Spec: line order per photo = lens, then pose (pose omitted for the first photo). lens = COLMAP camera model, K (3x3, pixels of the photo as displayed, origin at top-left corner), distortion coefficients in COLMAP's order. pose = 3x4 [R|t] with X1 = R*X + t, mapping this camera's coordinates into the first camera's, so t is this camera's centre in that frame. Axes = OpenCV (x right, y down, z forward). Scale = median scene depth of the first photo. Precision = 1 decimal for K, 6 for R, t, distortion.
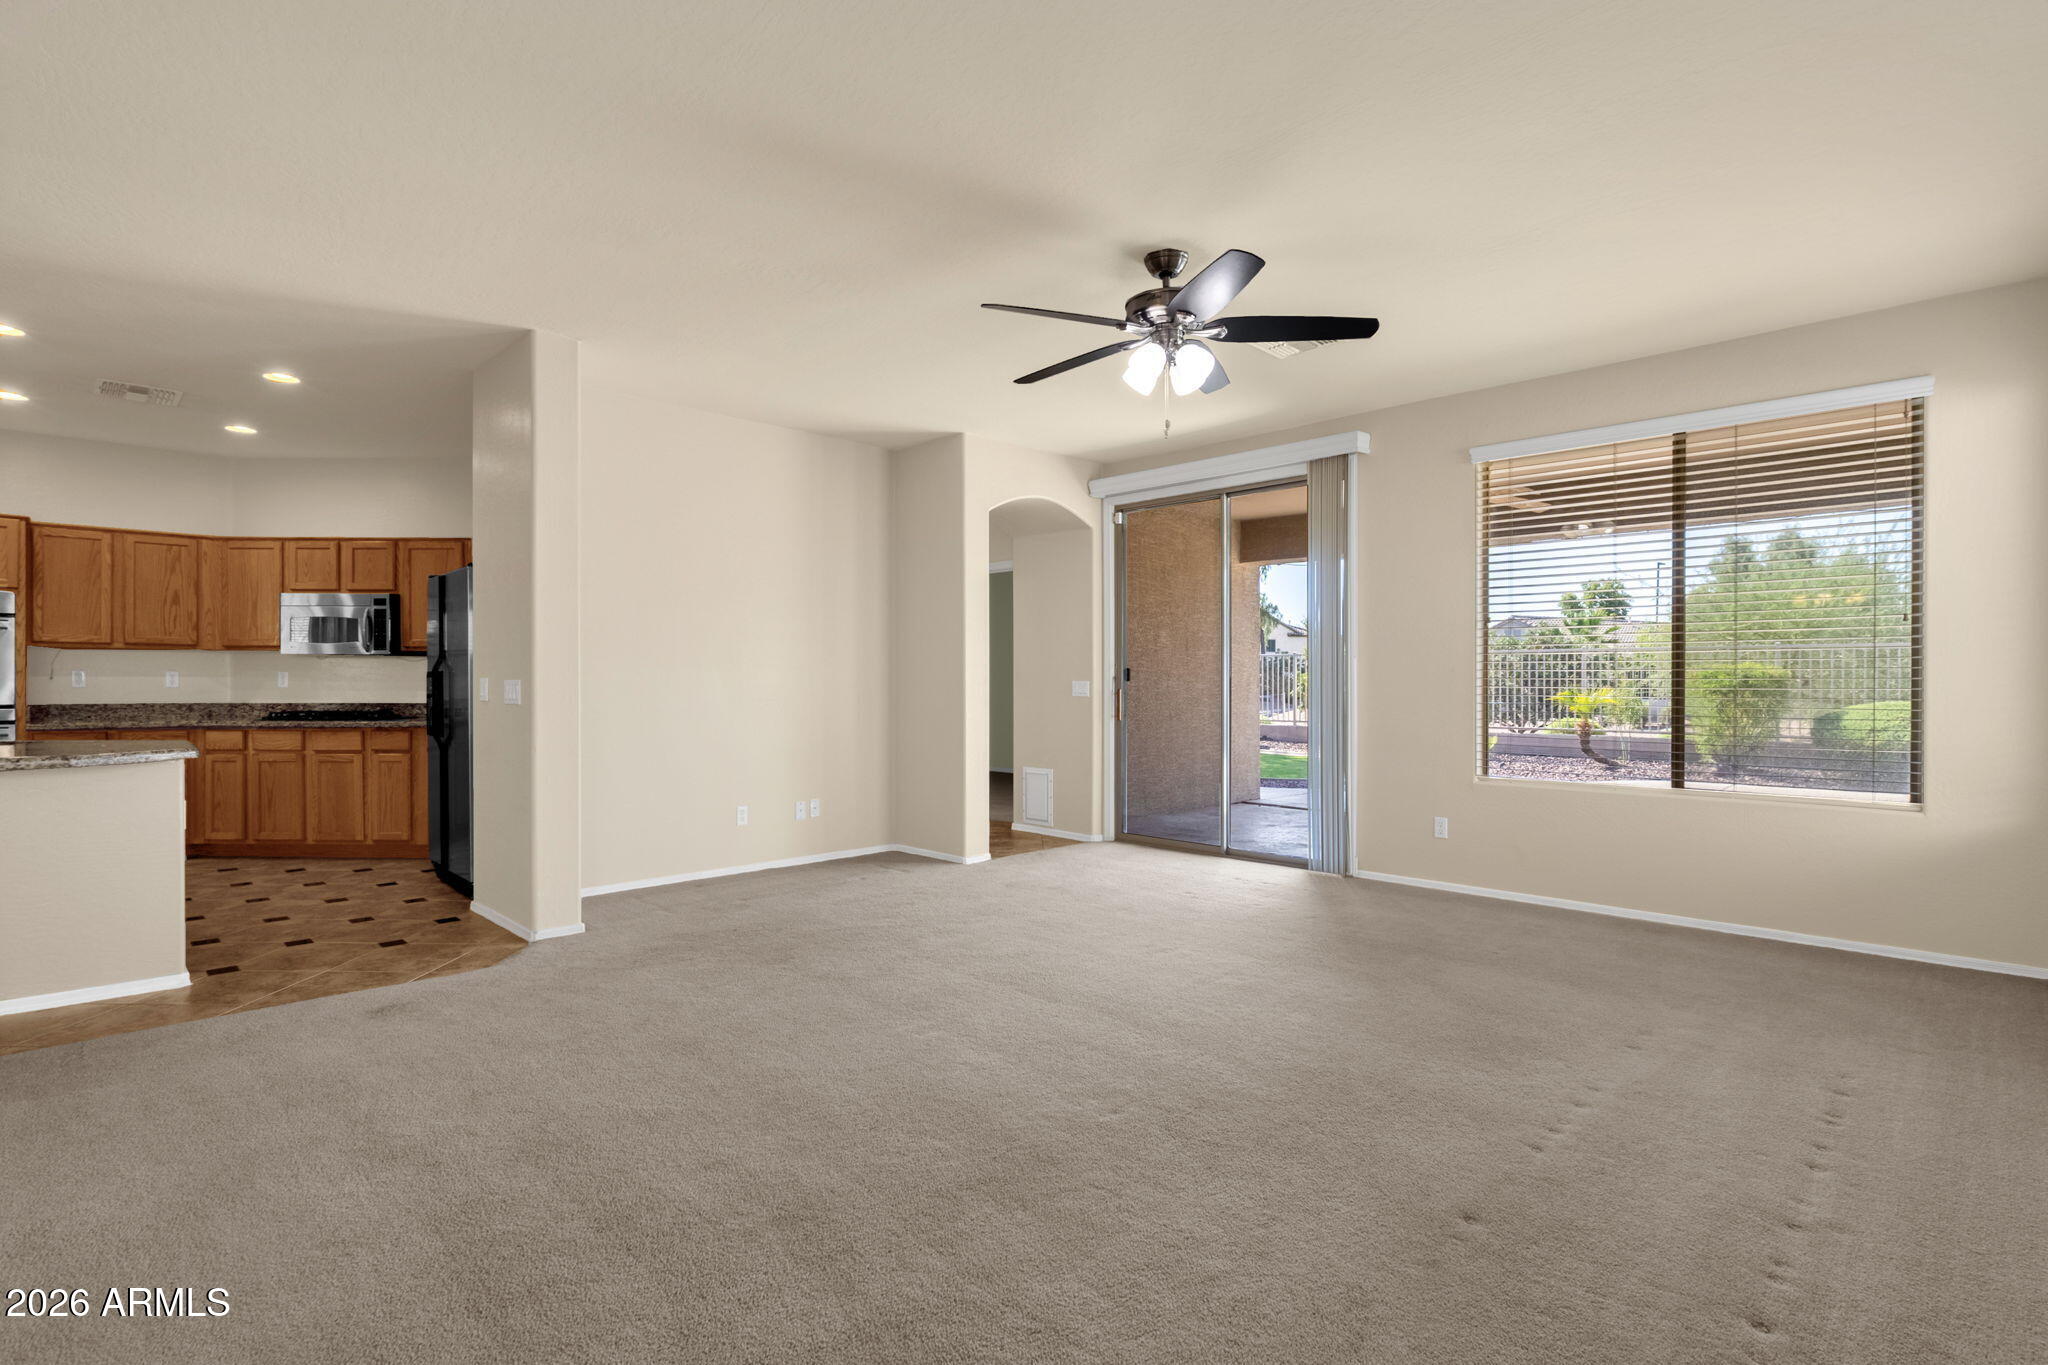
lens RADIAL K [[951.6, 0, 1029.3], [0, 951.6, 678.6], [0, 0, 1]] dist [-0.003567, 0.000741]
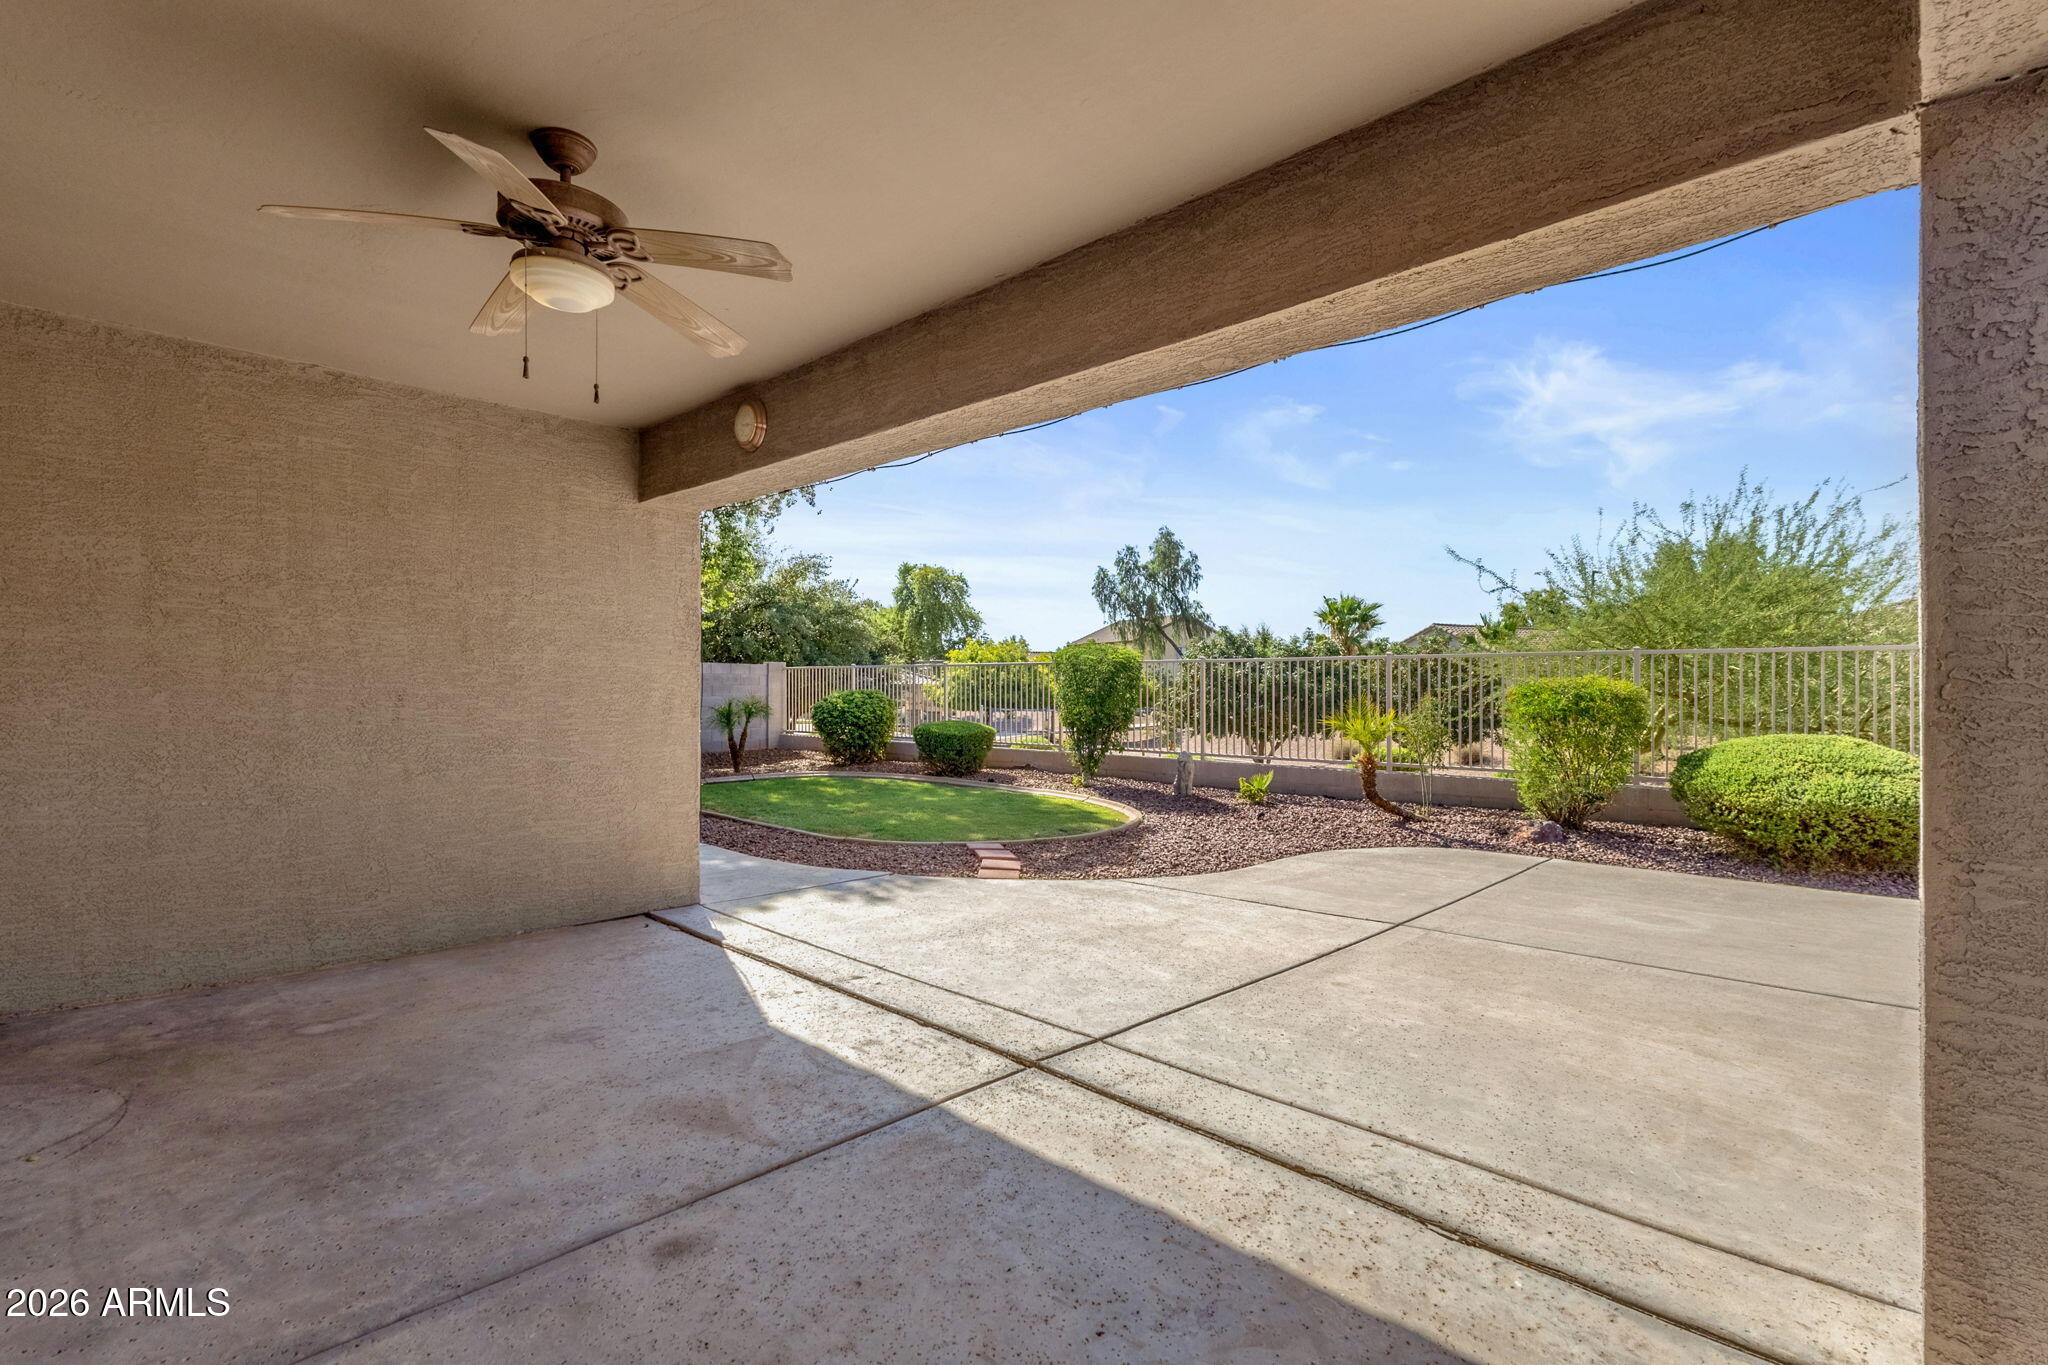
lens RADIAL K [[951.6, 0, 1040.5], [0, 951.6, 677.6], [0, 0, 1]] dist [-0.003567, 0.000741]
pose [[0.999644, 0.000226, 0.026687, 0.375527], [0.000117, 0.999917, -0.012850, -0.005989], [-0.026688, 0.012848, 0.999561, 0.345828]]
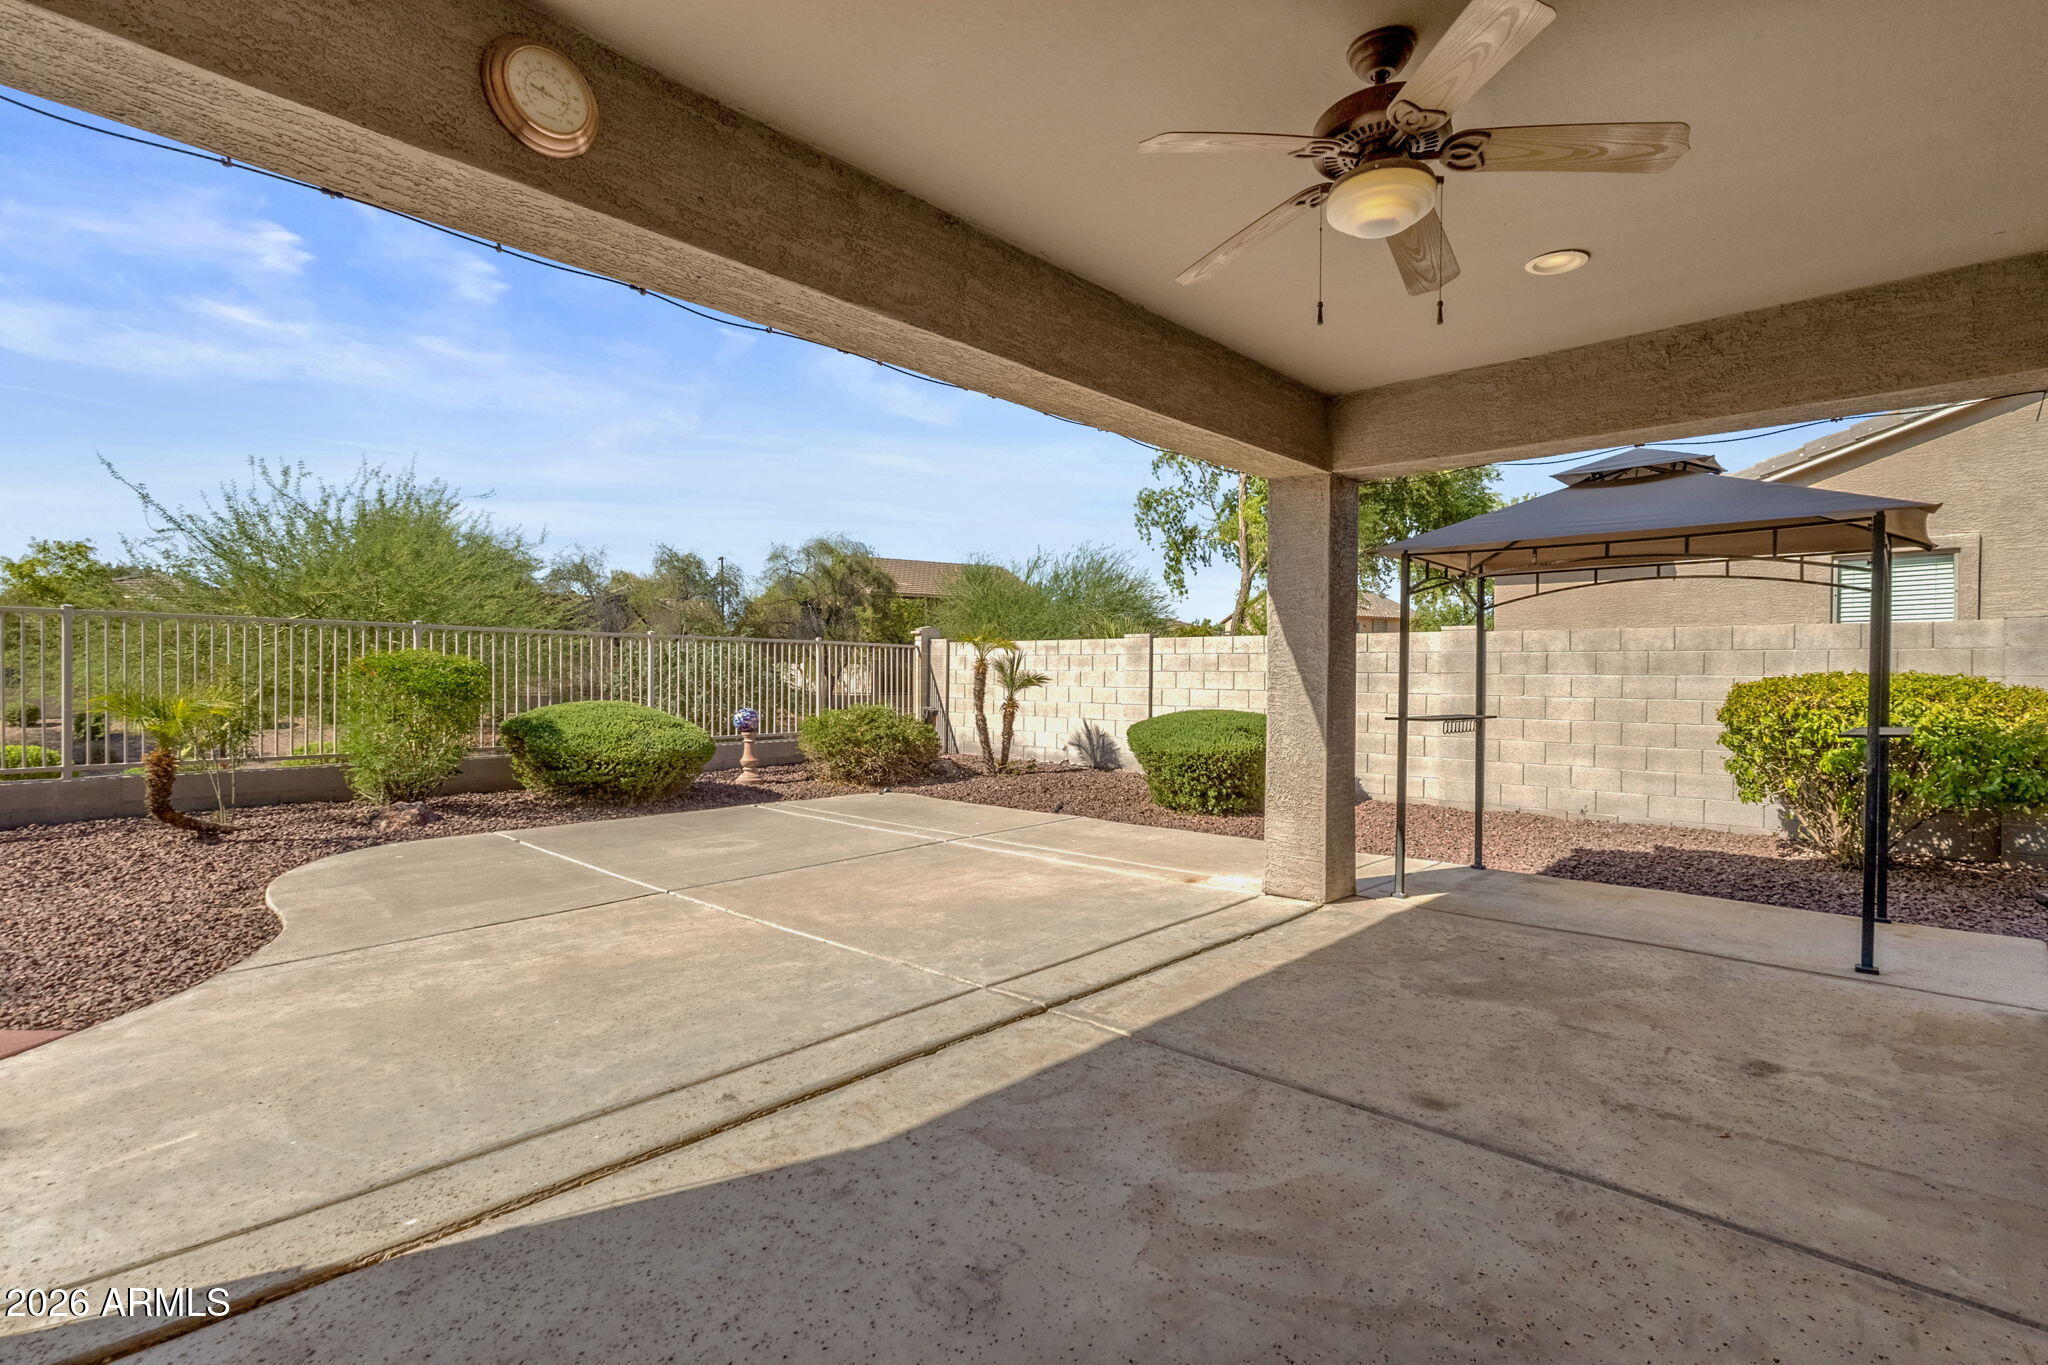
lens RADIAL K [[951.6, 0, 1037.3], [0, 951.6, 683.3], [0, 0, 1]] dist [-0.003567, 0.000741]
pose [[-0.042526, -0.012597, 0.999016, 0.066930], [-0.007174, 0.999899, 0.012303, -0.002492], [-0.999070, -0.006644, -0.042612, 0.656250]]
